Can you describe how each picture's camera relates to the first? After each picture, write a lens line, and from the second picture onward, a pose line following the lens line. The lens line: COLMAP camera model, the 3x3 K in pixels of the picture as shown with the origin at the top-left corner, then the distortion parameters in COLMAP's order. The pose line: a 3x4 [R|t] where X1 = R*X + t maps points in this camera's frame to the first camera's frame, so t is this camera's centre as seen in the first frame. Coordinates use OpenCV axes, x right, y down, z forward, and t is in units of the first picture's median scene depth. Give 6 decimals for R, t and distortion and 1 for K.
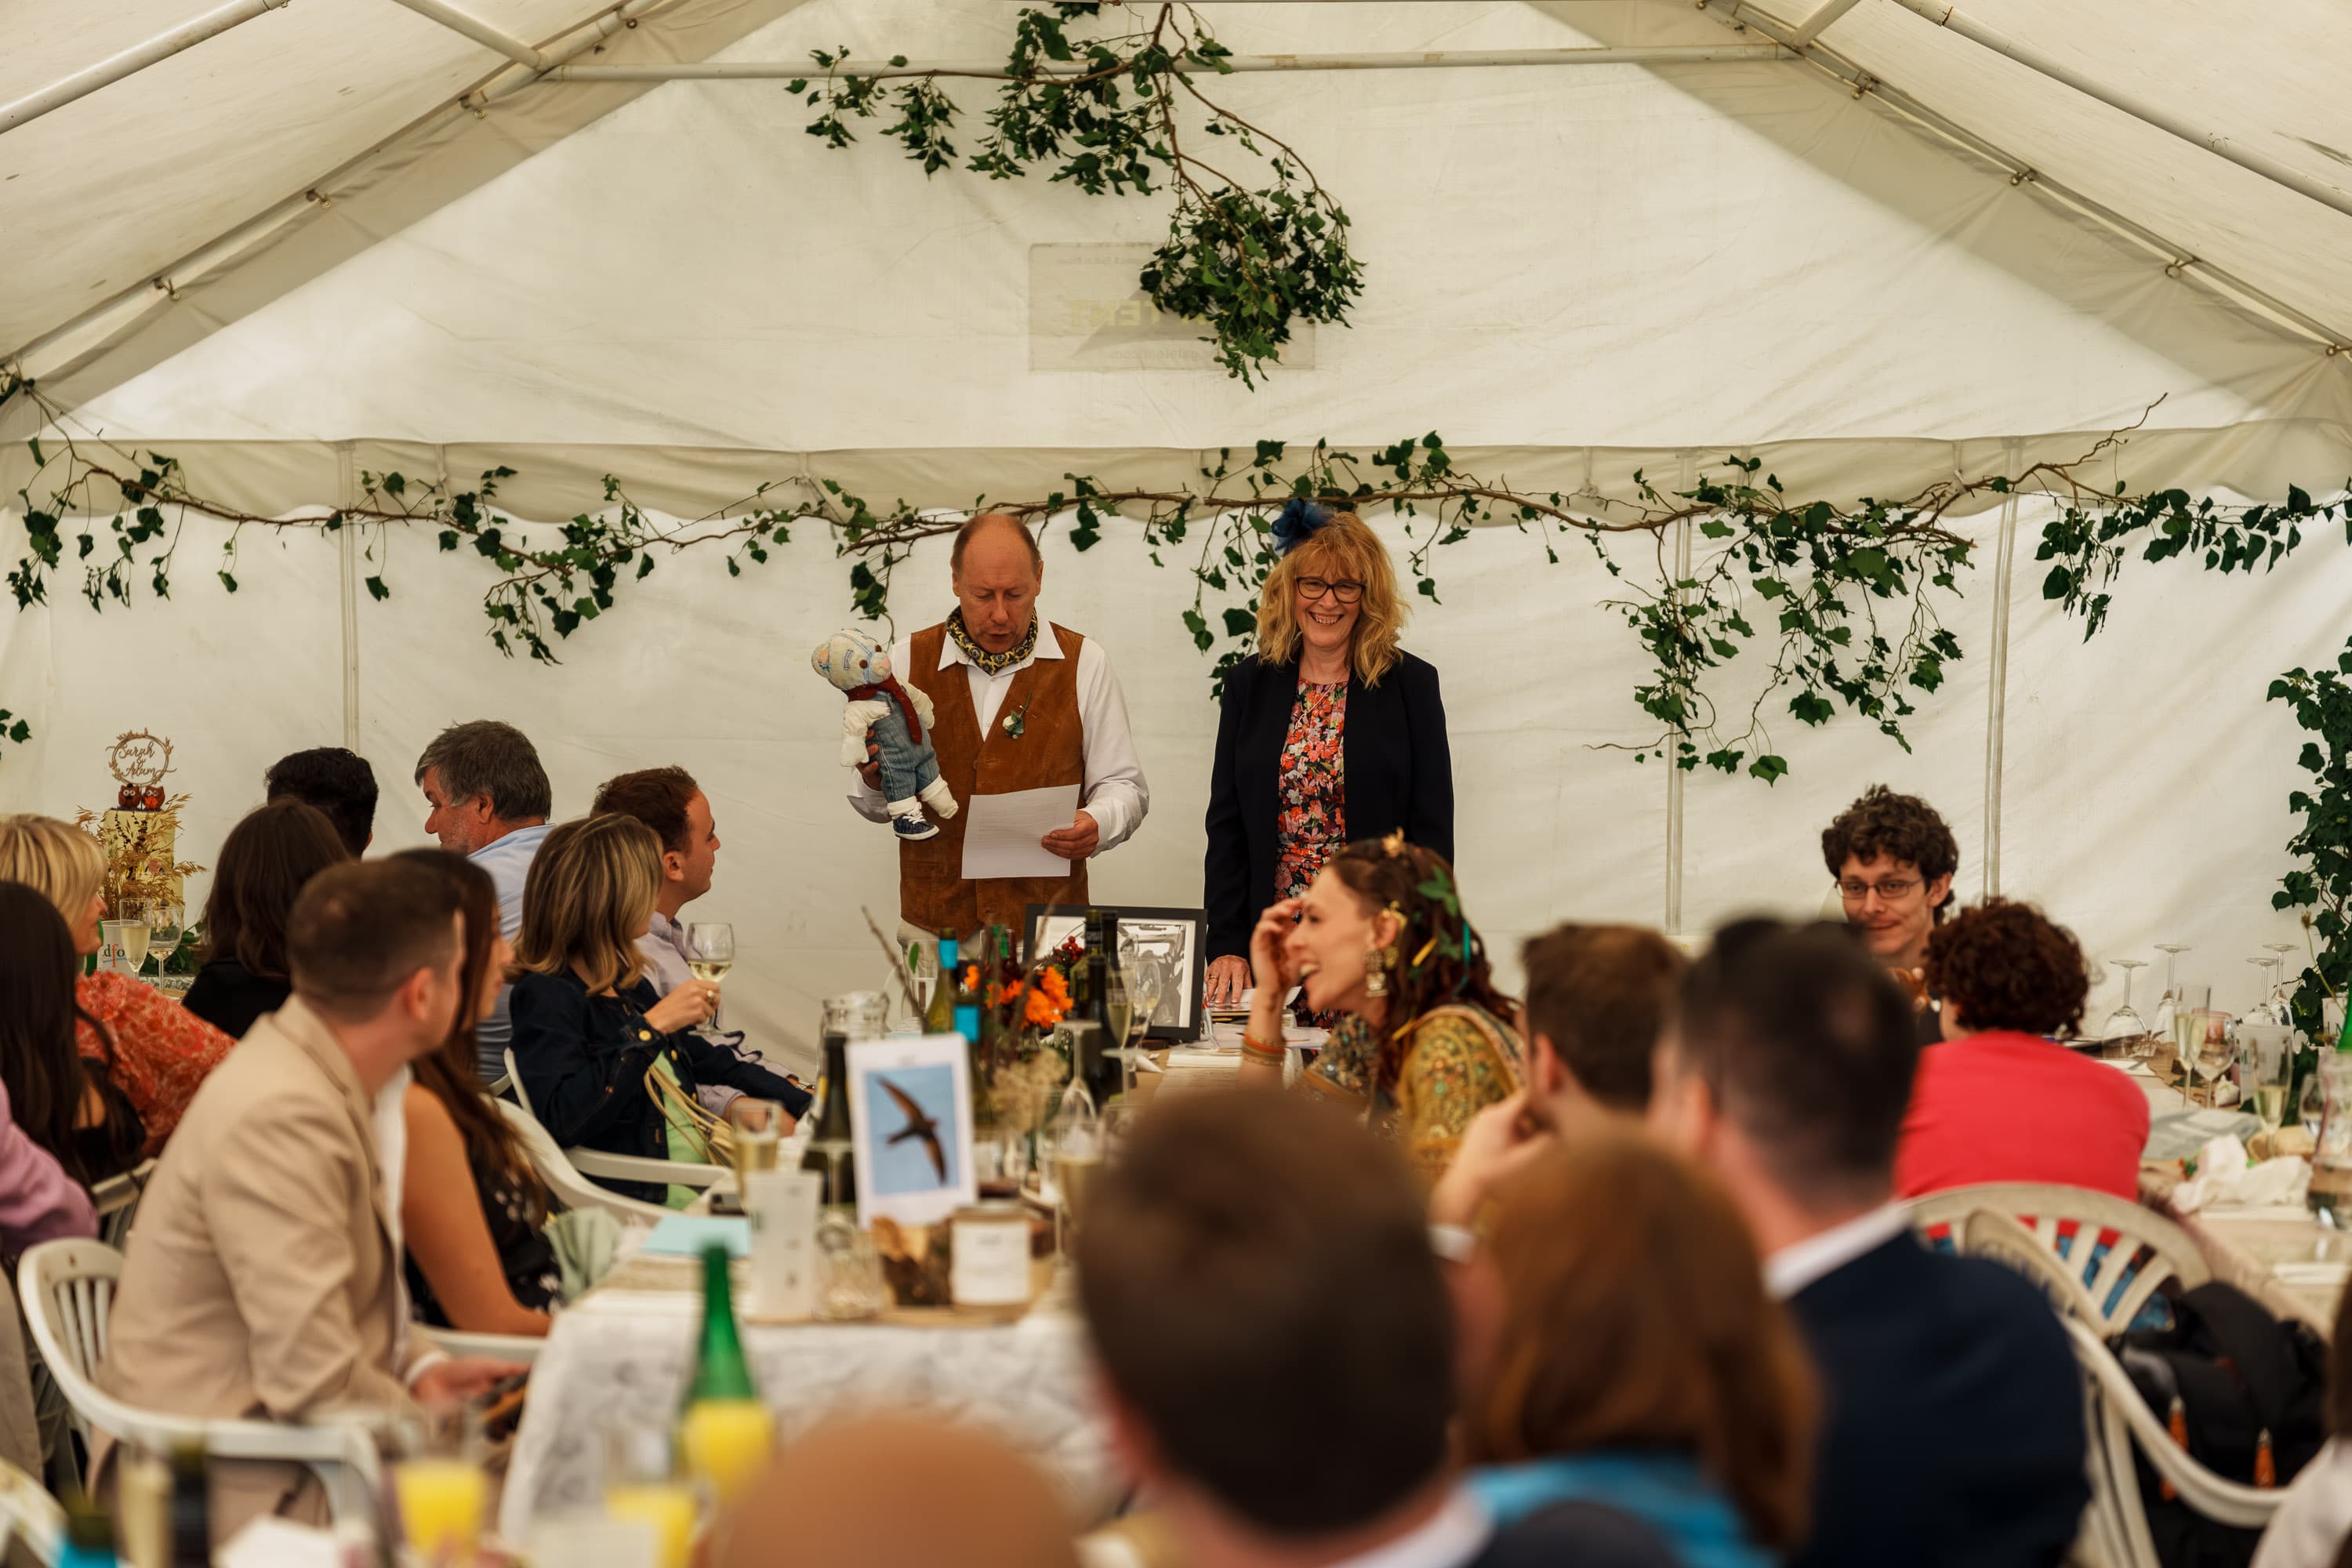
lens RADIAL K [[2133.3, 0, 1176.0], [0, 2133.3, 781.0], [0, 0, 1]] dist [0.037133, -0.024286]
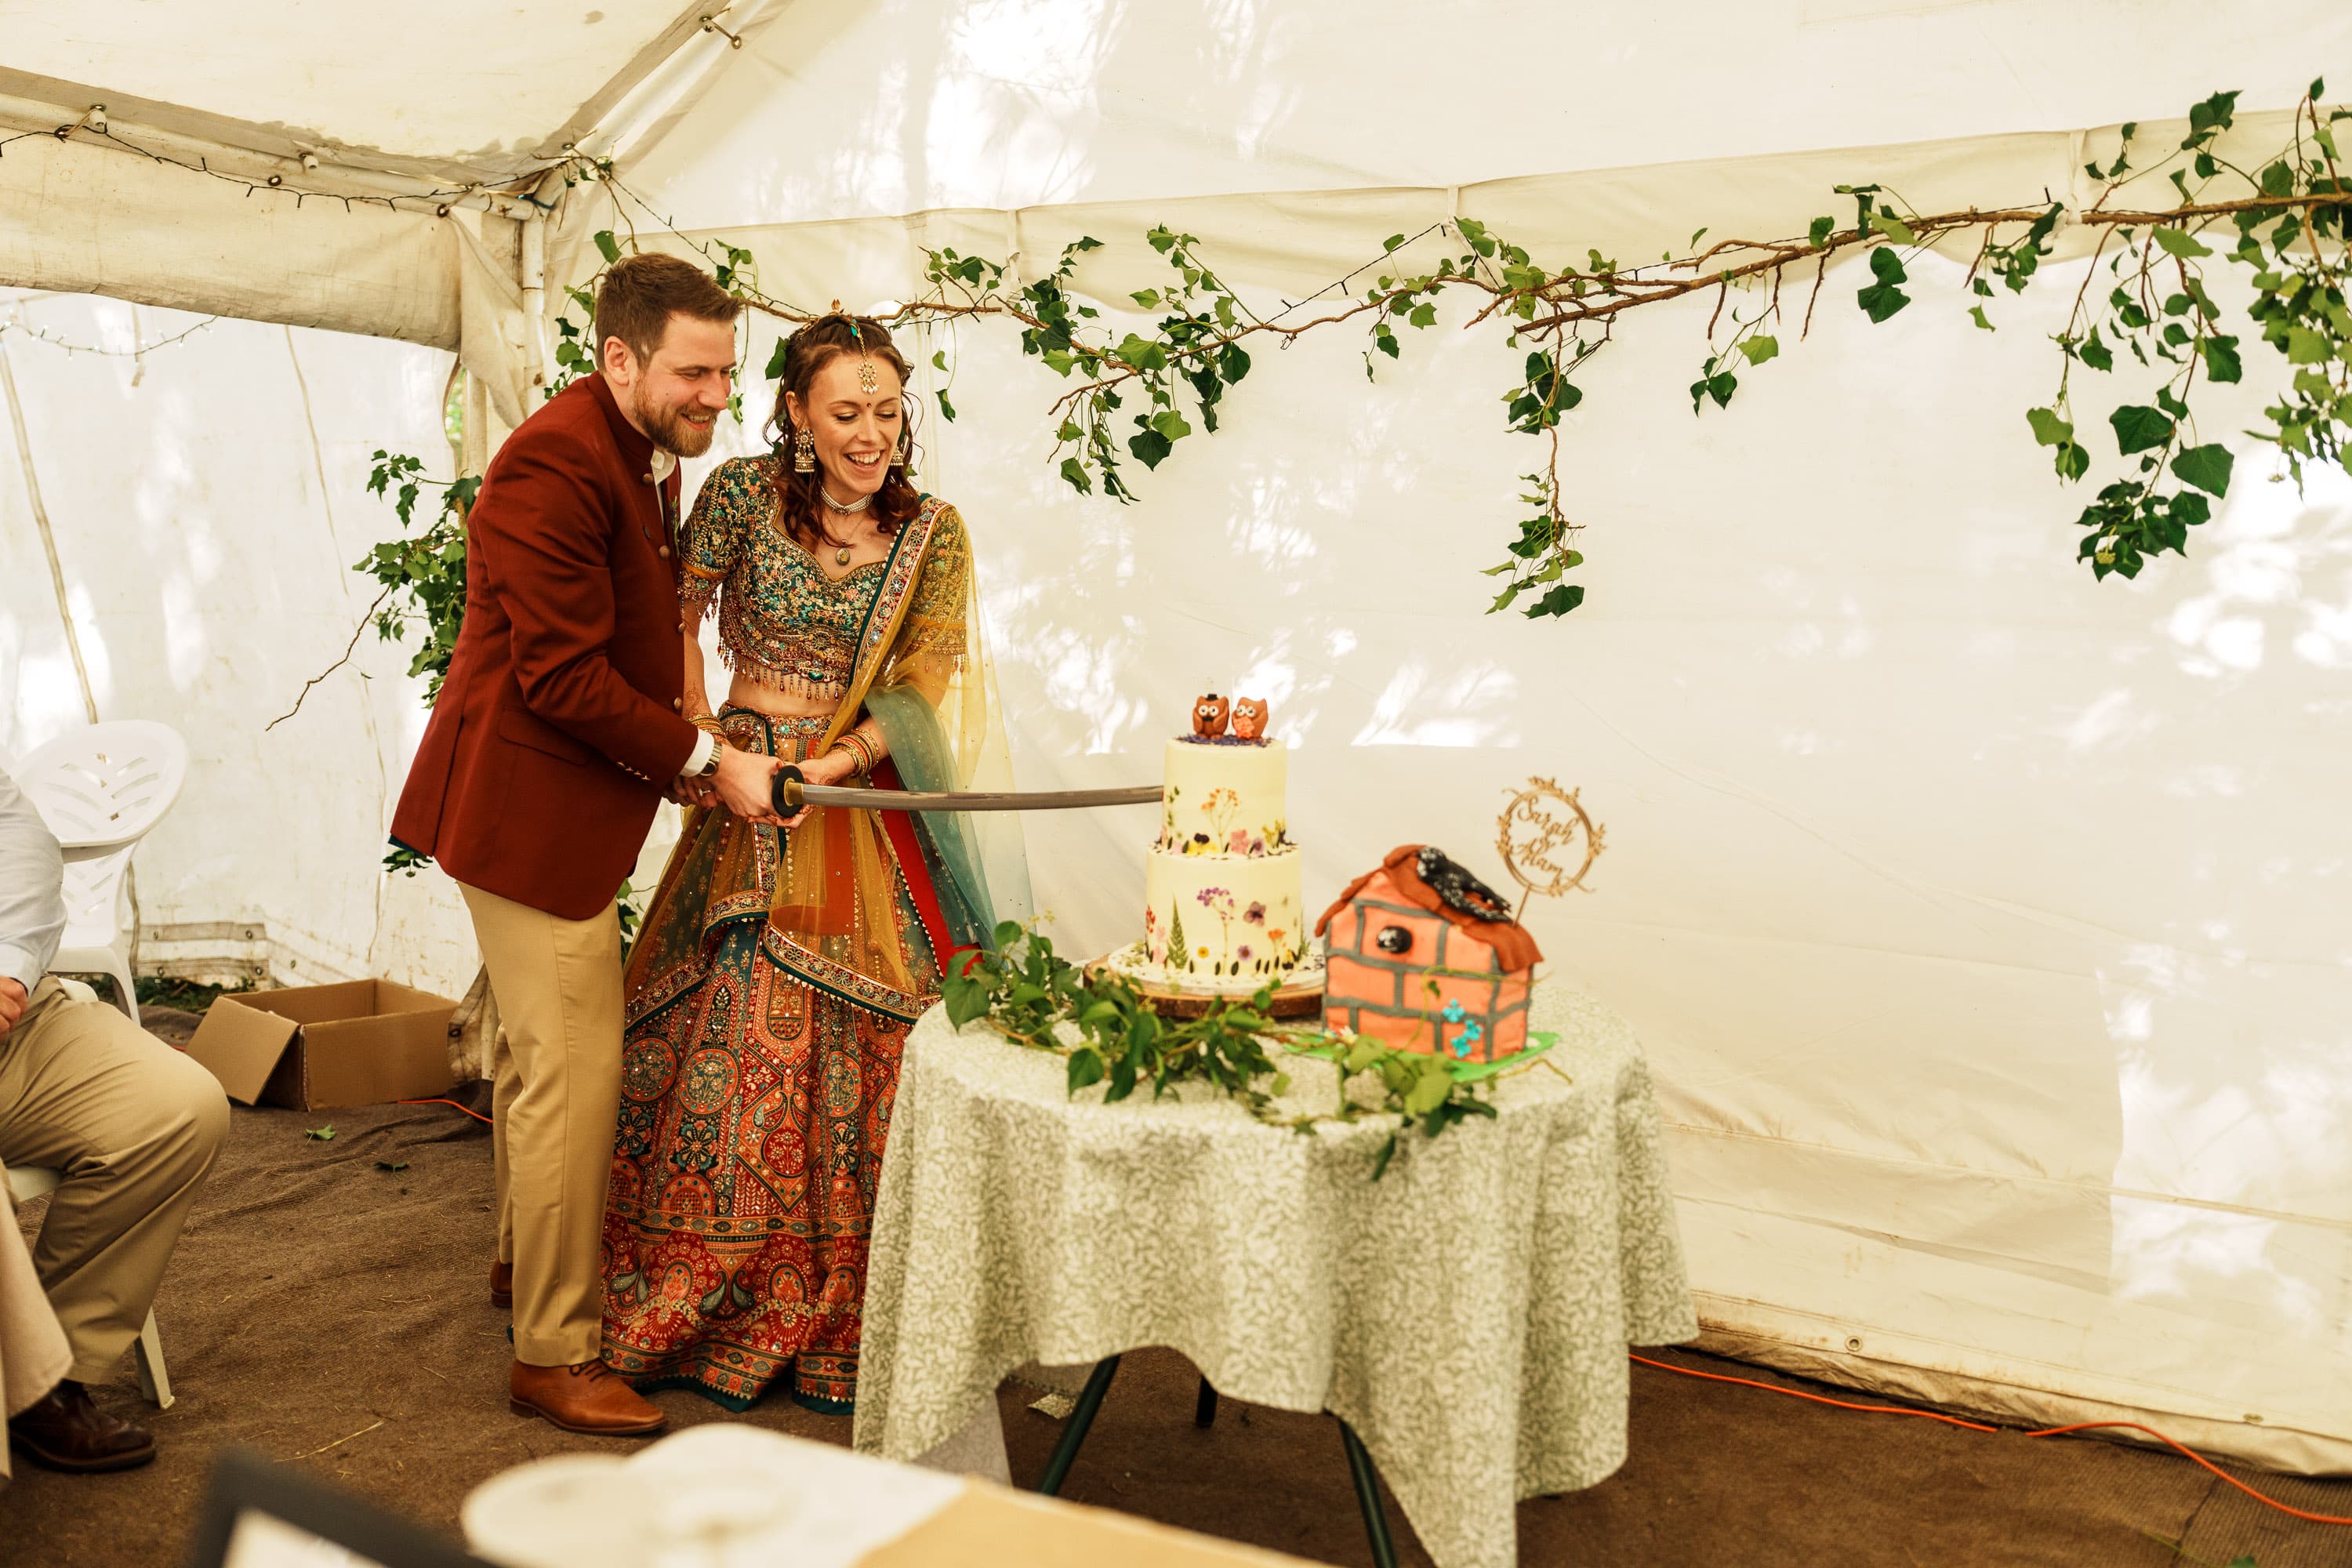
lens RADIAL K [[2133.3, 0, 1175.3], [0, 2133.3, 785.4], [0, 0, 1]] dist [0.037133, -0.024286]
pose [[0.902158, 0.062541, -0.426849, 0.048620], [-0.039534, 0.997258, 0.062559, -0.003559], [0.429591, -0.039563, 0.902157, 0.350653]]
